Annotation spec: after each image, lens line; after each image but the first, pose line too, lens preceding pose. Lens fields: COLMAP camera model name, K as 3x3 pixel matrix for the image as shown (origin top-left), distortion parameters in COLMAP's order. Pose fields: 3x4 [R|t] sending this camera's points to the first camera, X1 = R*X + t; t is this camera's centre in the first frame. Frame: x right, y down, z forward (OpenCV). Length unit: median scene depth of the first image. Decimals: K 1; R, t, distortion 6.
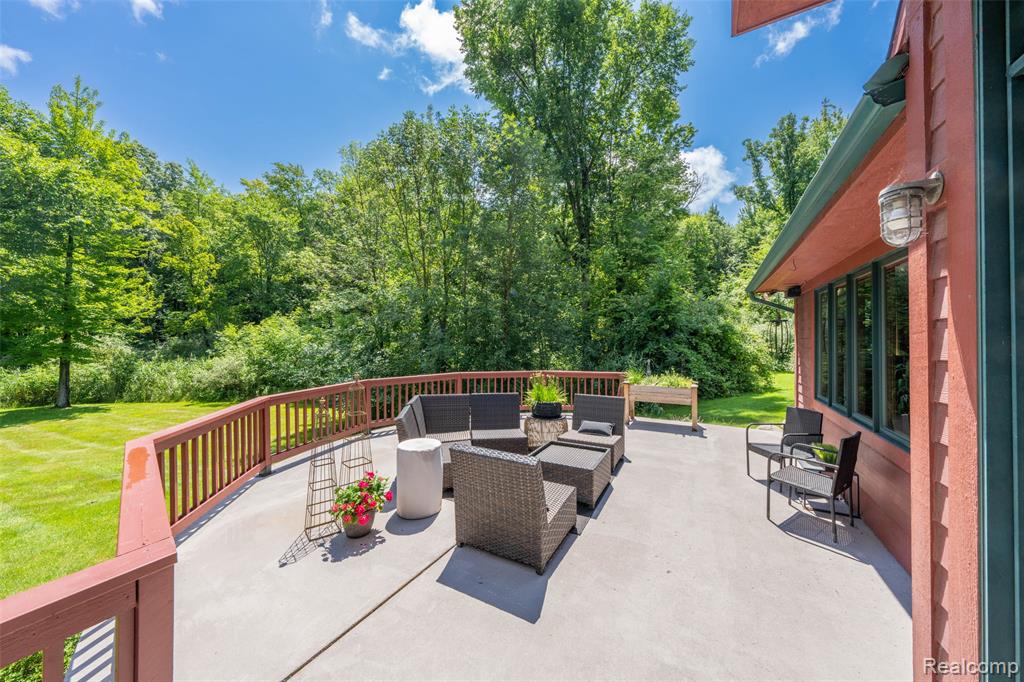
lens RADIAL K [[357.4, 0, 510.3], [0, 357.4, 341.0], [0, 0, 1]] dist [-0.000051, -0.000012]
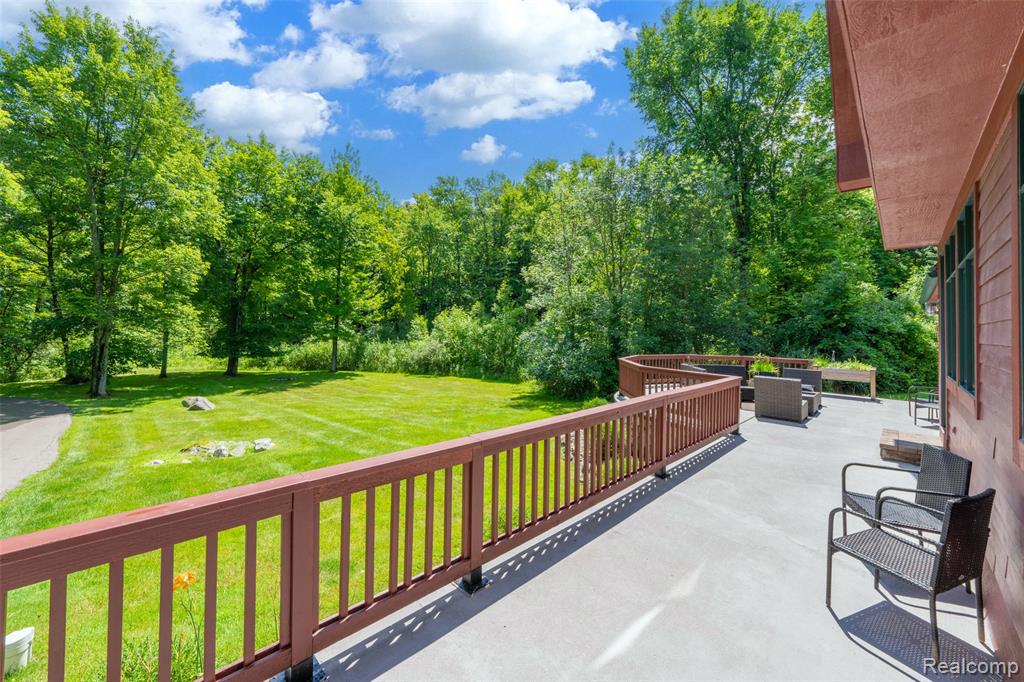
lens RADIAL K [[357.4, 0, 532.6], [0, 357.4, 325.3], [0, 0, 1]] dist [-0.000051, -0.000012]
pose [[0.958444, 0.019160, -0.284635, -0.131103], [-0.024660, 0.999572, -0.015751, 0.001634], [0.284211, 0.022115, 0.958507, -0.258082]]
